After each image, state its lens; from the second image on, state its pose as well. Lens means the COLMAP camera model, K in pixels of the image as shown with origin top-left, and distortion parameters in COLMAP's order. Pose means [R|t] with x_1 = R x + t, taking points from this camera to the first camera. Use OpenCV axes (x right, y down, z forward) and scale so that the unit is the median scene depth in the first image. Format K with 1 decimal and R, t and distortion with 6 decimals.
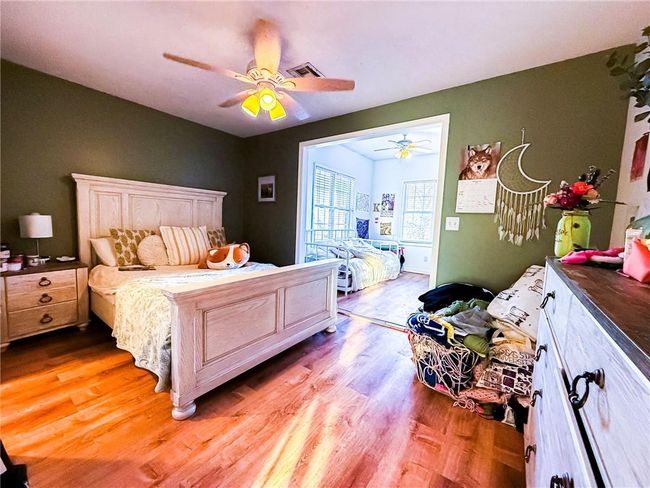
lens RADIAL K [[262.3, 0, 324.6], [0, 262.3, 244.4], [0, 0, 1]] dist [0.000904, -0.000721]
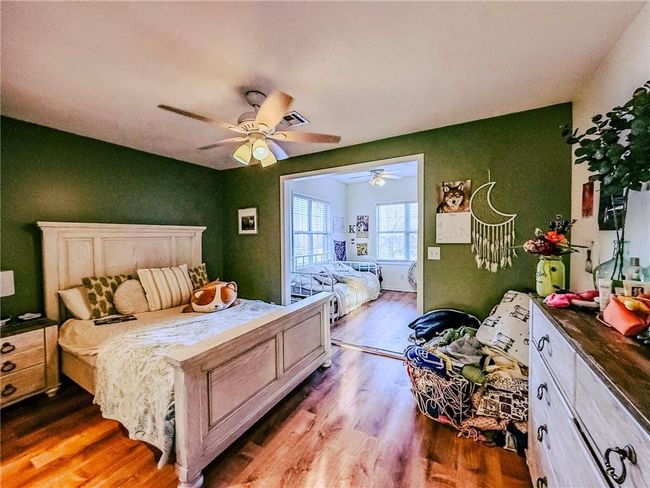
lens RADIAL K [[262.3, 0, 323.7], [0, 262.3, 242.0], [0, 0, 1]] dist [0.000904, -0.000721]
pose [[0.991908, -0.053318, 0.115221, -0.098233], [0.060122, 0.996596, -0.056399, -0.107752], [-0.111821, 0.062870, 0.991738, -0.022224]]
